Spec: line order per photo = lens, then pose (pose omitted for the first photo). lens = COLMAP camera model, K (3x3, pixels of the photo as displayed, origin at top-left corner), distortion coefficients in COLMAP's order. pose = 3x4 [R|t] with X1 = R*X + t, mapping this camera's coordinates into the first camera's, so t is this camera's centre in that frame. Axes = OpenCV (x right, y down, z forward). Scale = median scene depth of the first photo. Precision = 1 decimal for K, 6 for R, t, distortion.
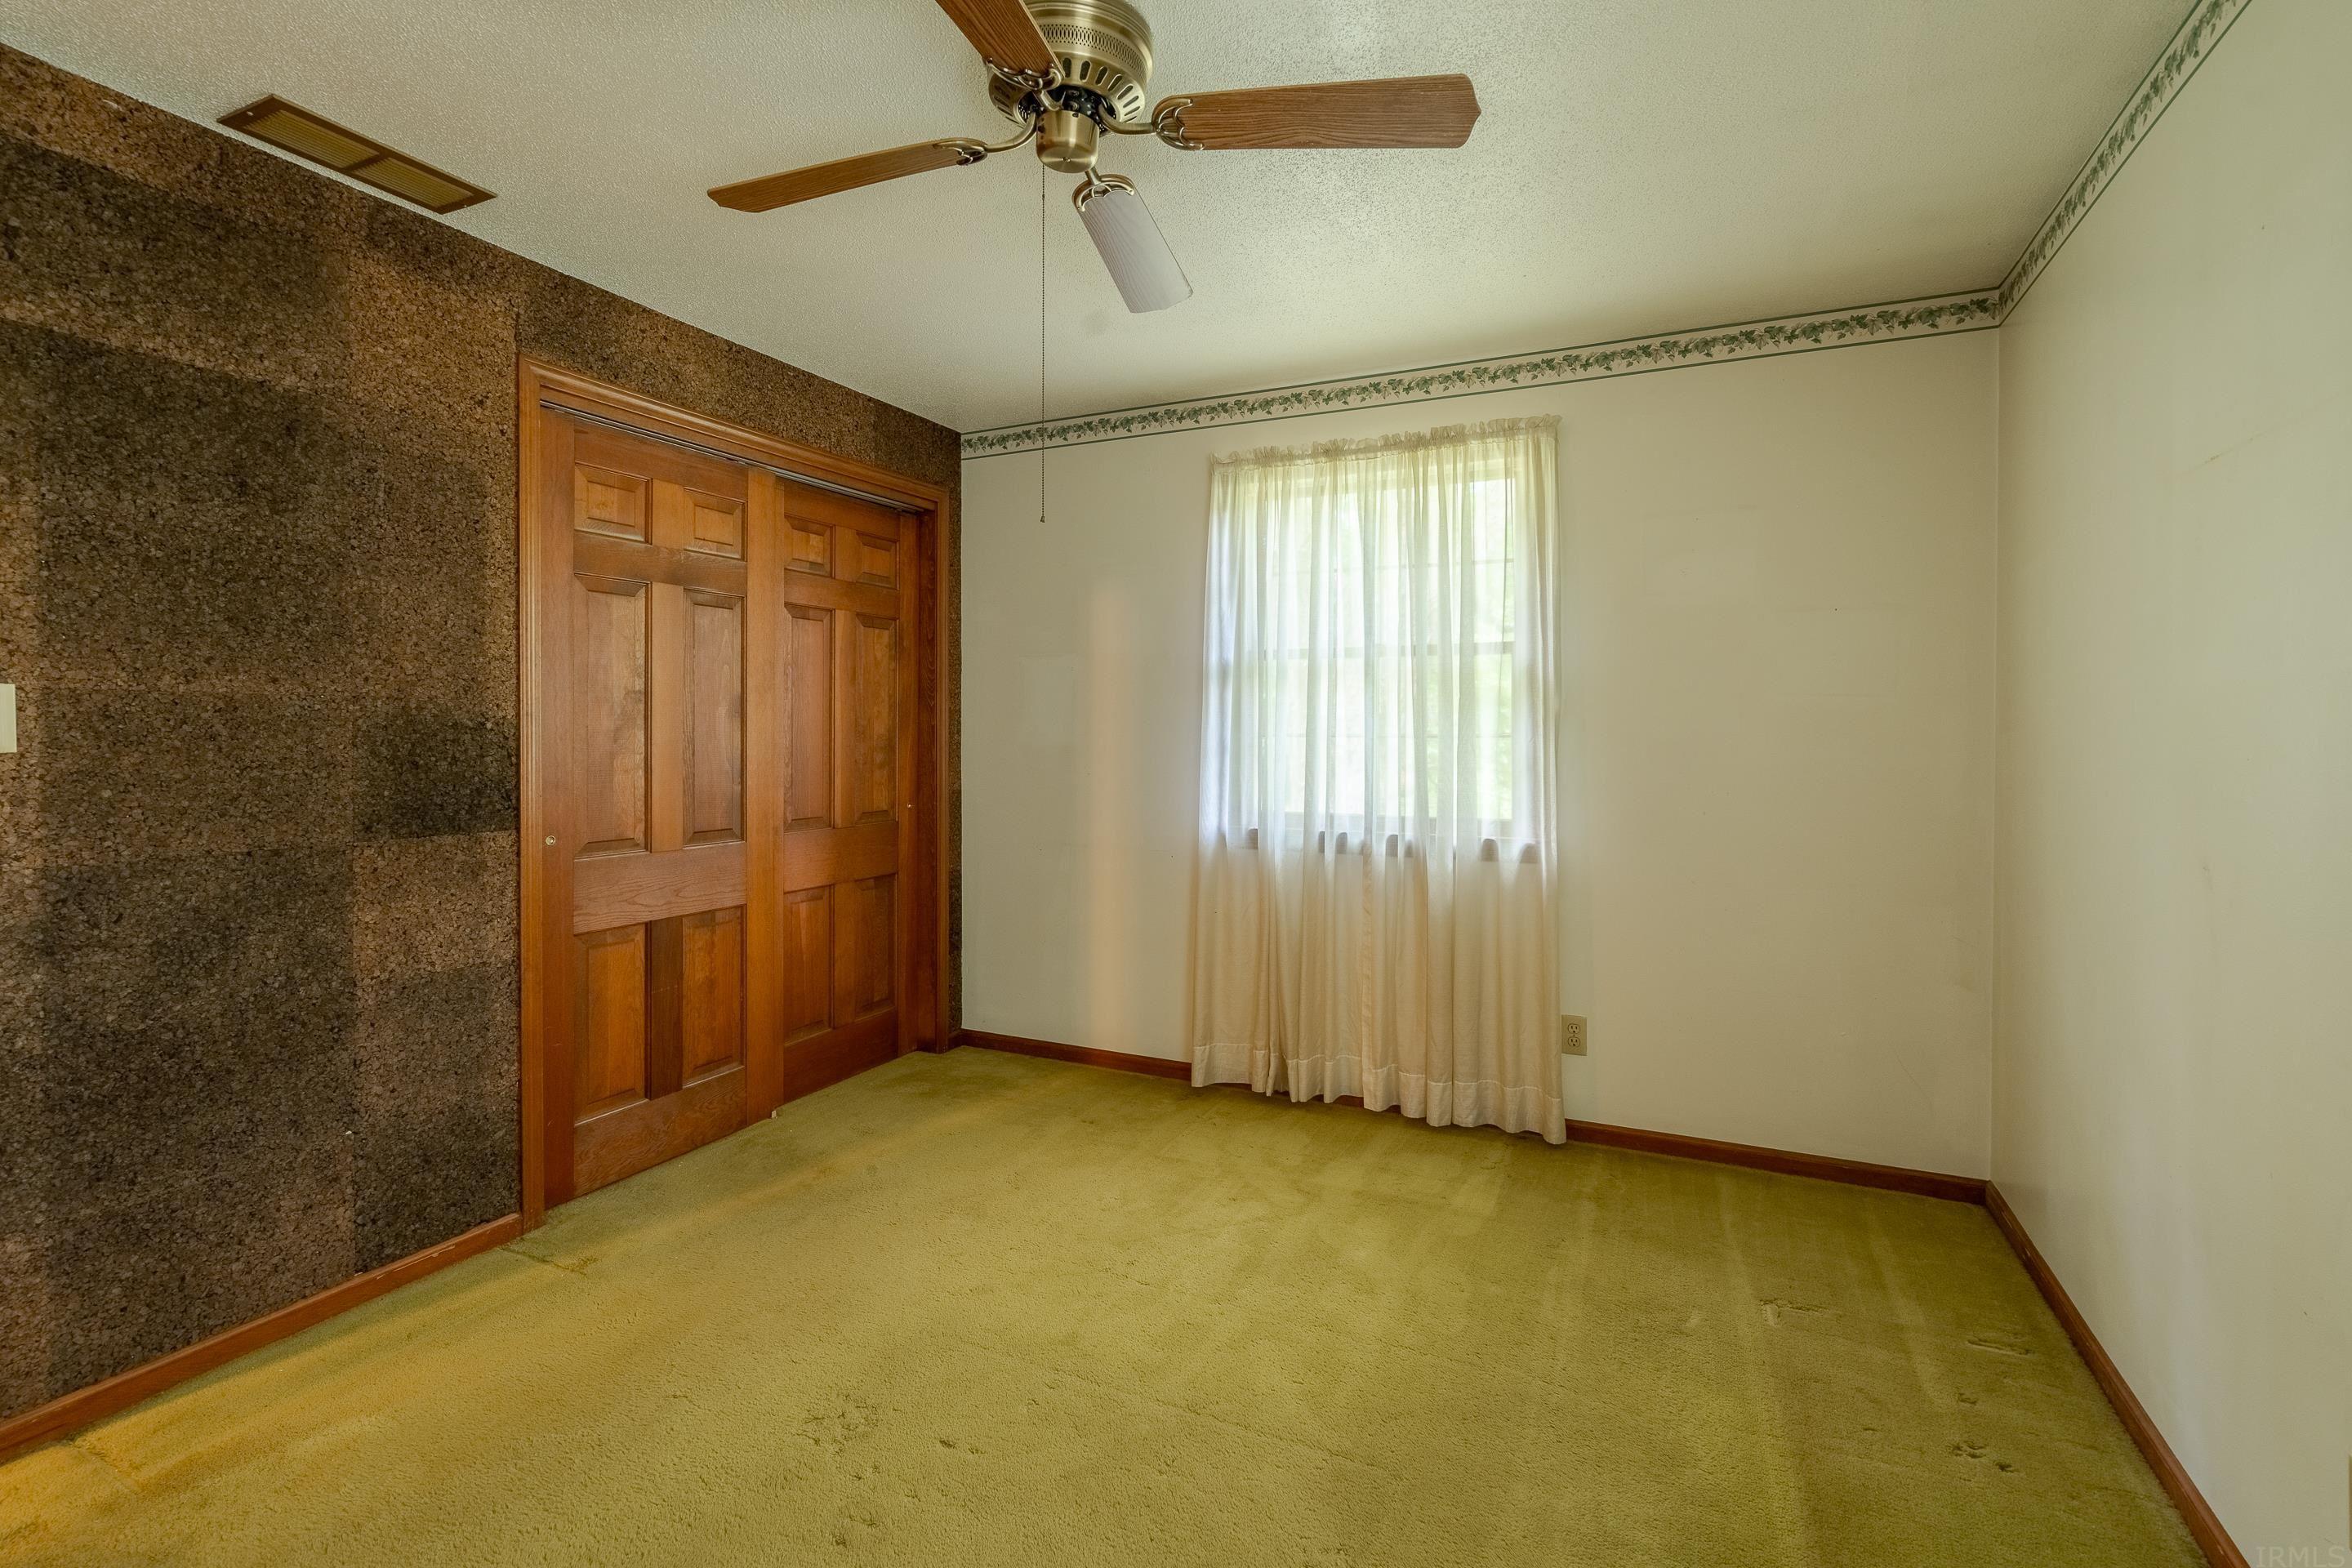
lens RADIAL K [[1083.7, 0, 1179.6], [0, 1083.7, 737.9], [0, 0, 1]] dist [-0.000609, 0.000097]
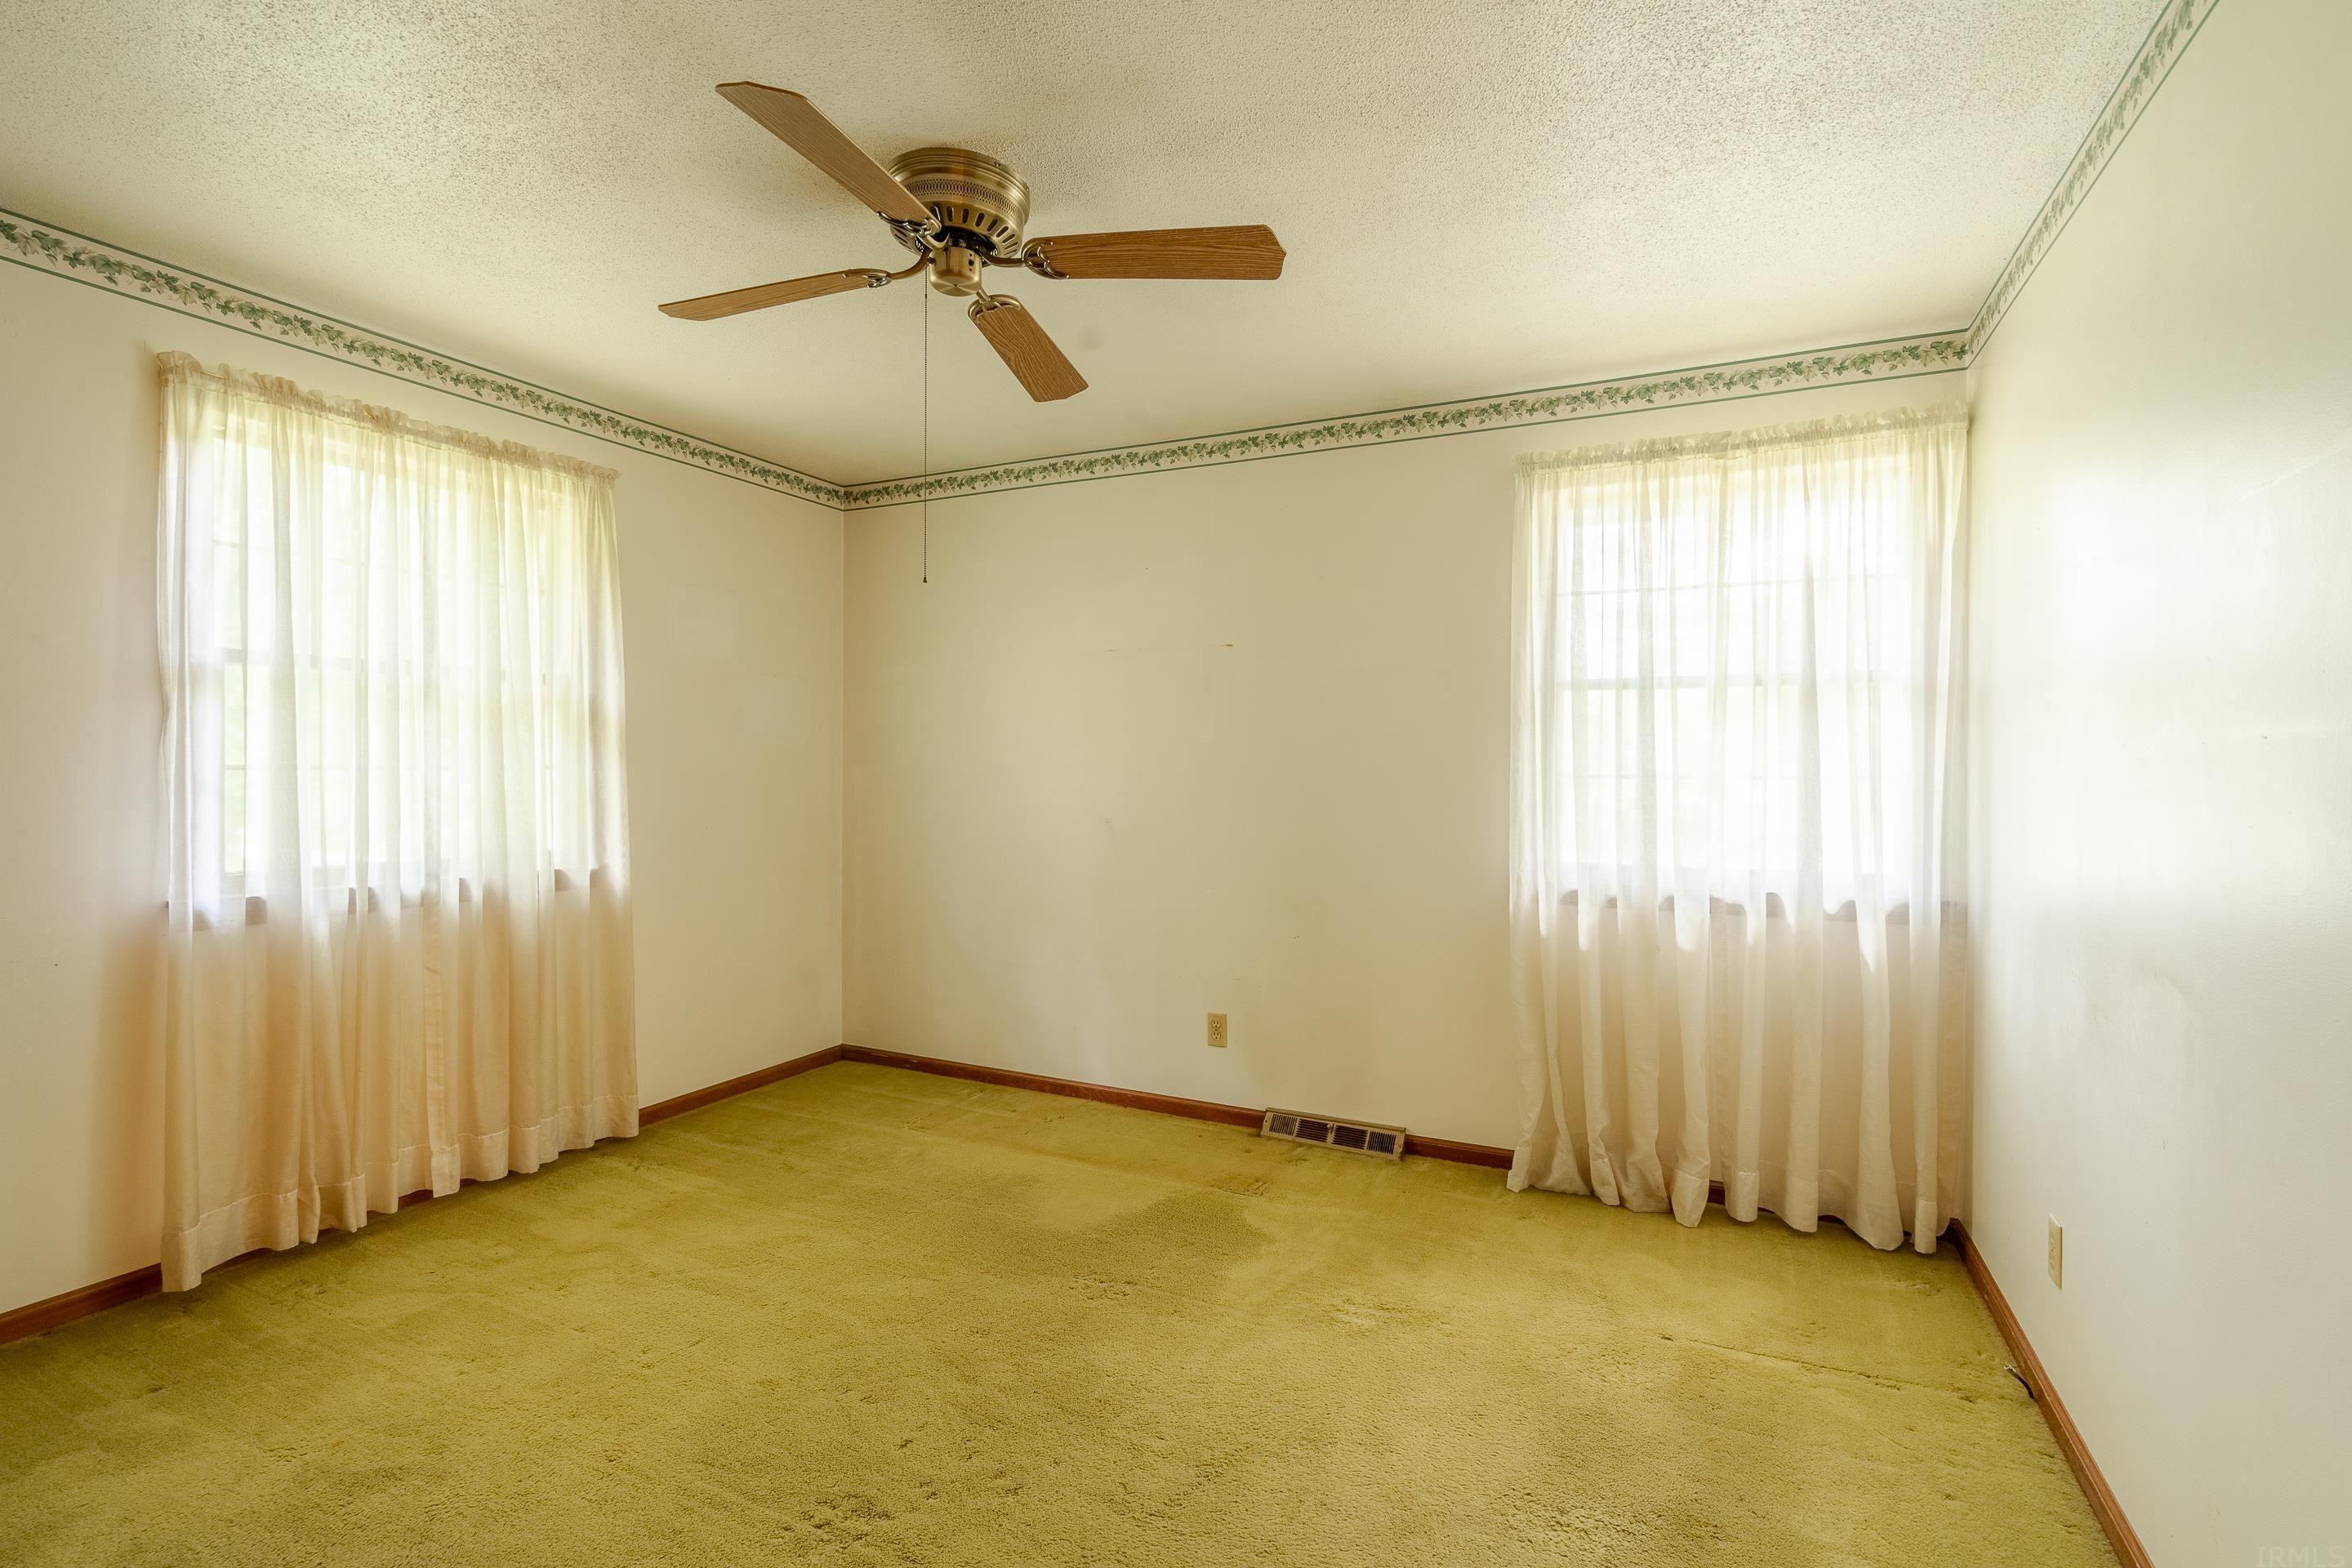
lens RADIAL K [[1071.9, 0, 1176.0], [0, 1071.9, 784.0], [0, 0, 1]] dist [0.003079, -0.000087]
pose [[0.012467, -0.020999, 0.999702, -0.707895], [0.000749, 0.999779, 0.020991, -0.007412], [-0.999922, 0.000487, 0.012480, 0.415279]]
